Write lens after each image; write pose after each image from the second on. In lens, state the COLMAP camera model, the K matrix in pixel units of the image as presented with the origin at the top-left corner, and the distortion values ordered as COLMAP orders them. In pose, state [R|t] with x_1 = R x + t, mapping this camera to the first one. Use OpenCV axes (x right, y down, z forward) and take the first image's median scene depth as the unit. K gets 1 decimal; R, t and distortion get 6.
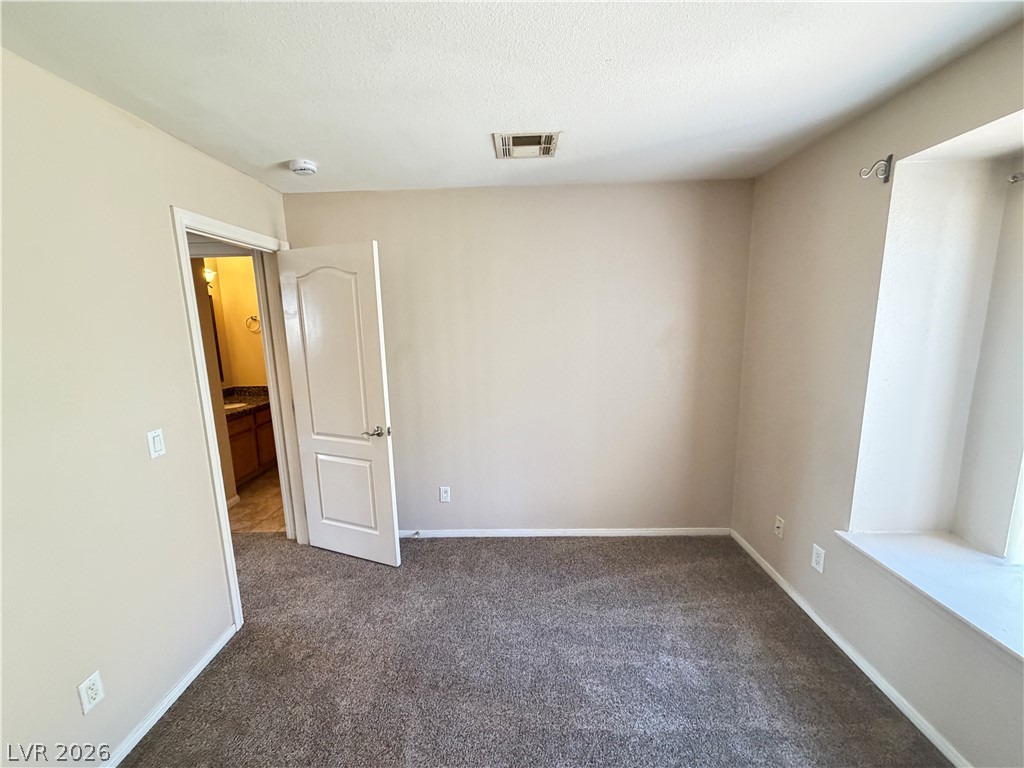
lens RADIAL K [[406.7, 0, 509.5], [0, 406.7, 383.2], [0, 0, 1]] dist [-0.000147, 0.000329]
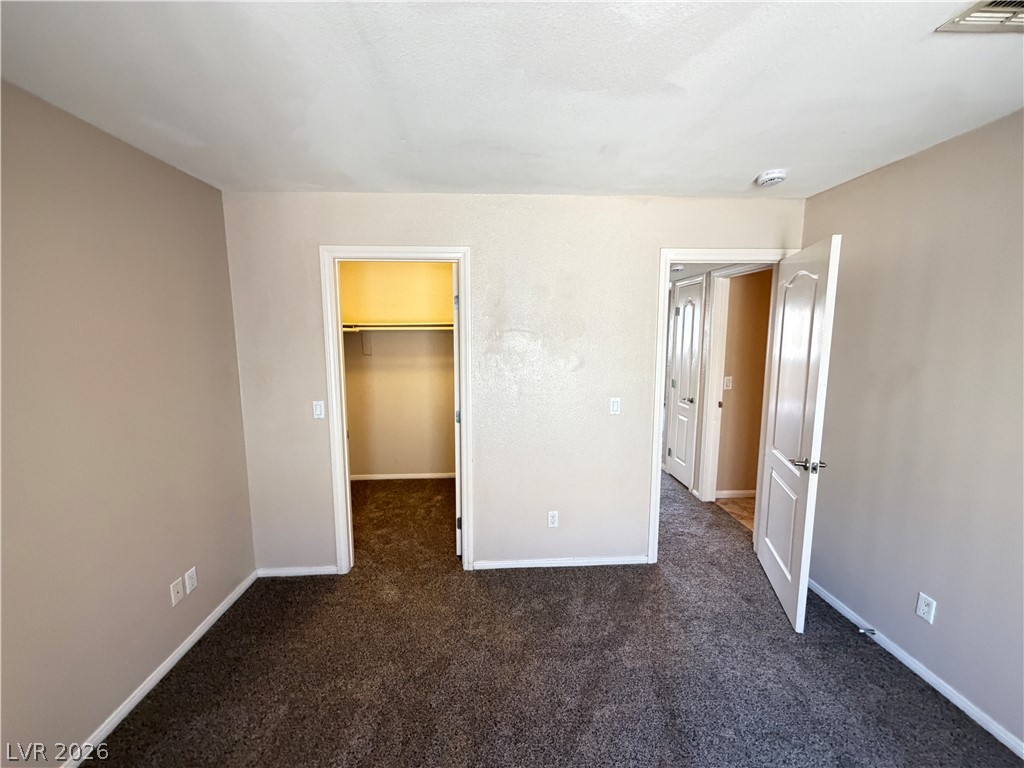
lens RADIAL K [[406.7, 0, 509.5], [0, 406.7, 383.2], [0, 0, 1]] dist [-0.000147, 0.000329]
pose [[0.071383, 0.152933, -0.985655, 0.509697], [-0.160862, 0.977006, 0.139941, -0.073651], [0.984392, 0.148565, 0.094342, 0.345827]]
